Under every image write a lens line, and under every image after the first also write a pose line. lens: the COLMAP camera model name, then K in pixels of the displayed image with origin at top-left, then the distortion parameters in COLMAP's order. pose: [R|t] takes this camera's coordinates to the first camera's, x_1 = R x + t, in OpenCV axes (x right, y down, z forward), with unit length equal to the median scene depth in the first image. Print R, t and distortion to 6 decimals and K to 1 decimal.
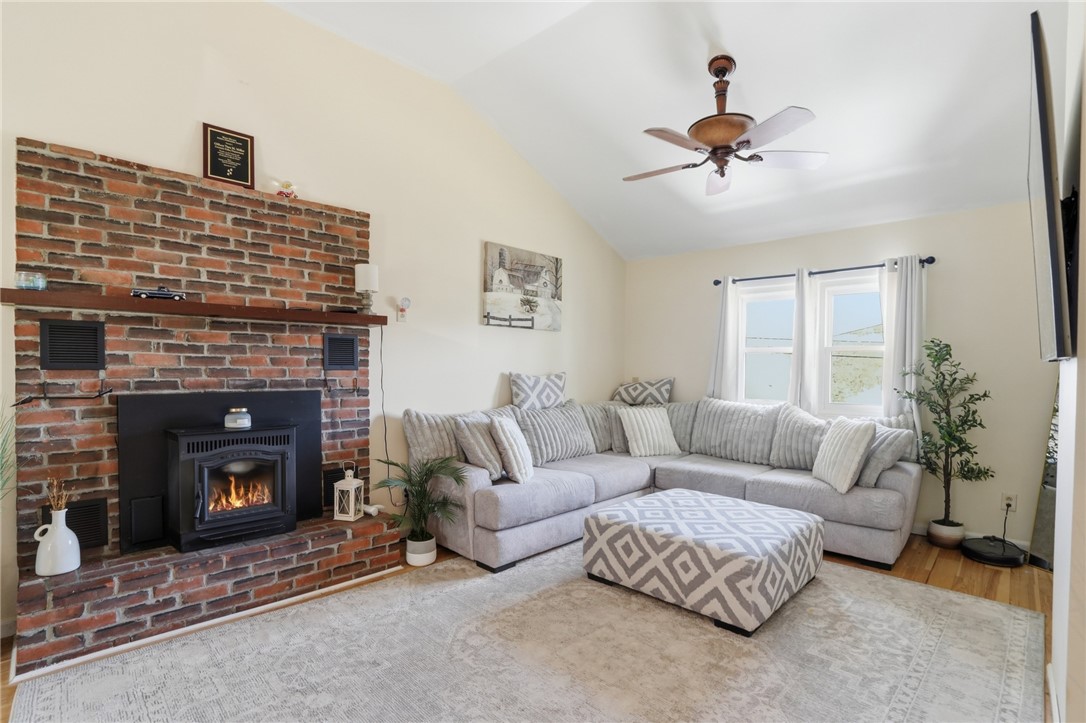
lens RADIAL K [[523.0, 0, 540.9], [0, 523.0, 384.1], [0, 0, 1]] dist [-0.068430, 0.028695]
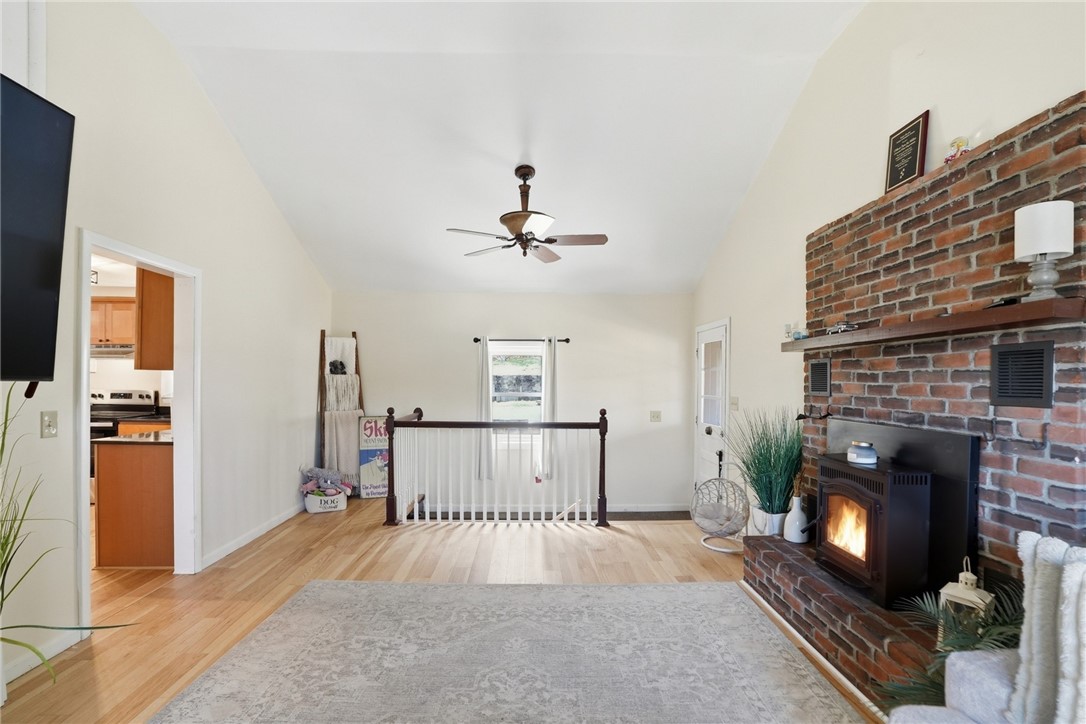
lens RADIAL K [[523.0, 0, 540.9], [0, 523.0, 384.6], [0, 0, 1]] dist [-0.068430, 0.028695]
pose [[-0.696937, -0.004736, -0.717117, 0.425146], [-0.030066, 0.999292, 0.022620, -0.053745], [0.716502, 0.037326, -0.696586, 1.127950]]
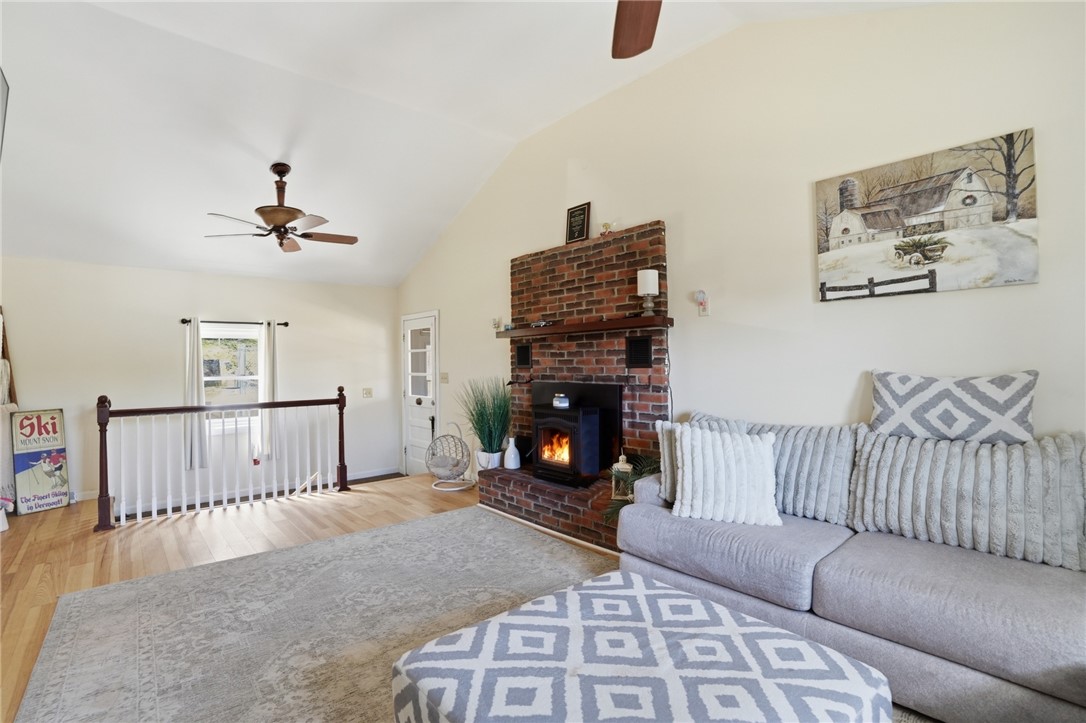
lens RADIAL K [[513.9, 0, 540.0], [0, 513.9, 354.9], [0, 0, 1]] dist [-0.064763, 0.029555]
pose [[-0.079377, -0.018163, -0.996679, 0.842283], [-0.013732, 0.999759, -0.017125, -0.037507], [0.996750, 0.012327, -0.079608, 0.977518]]
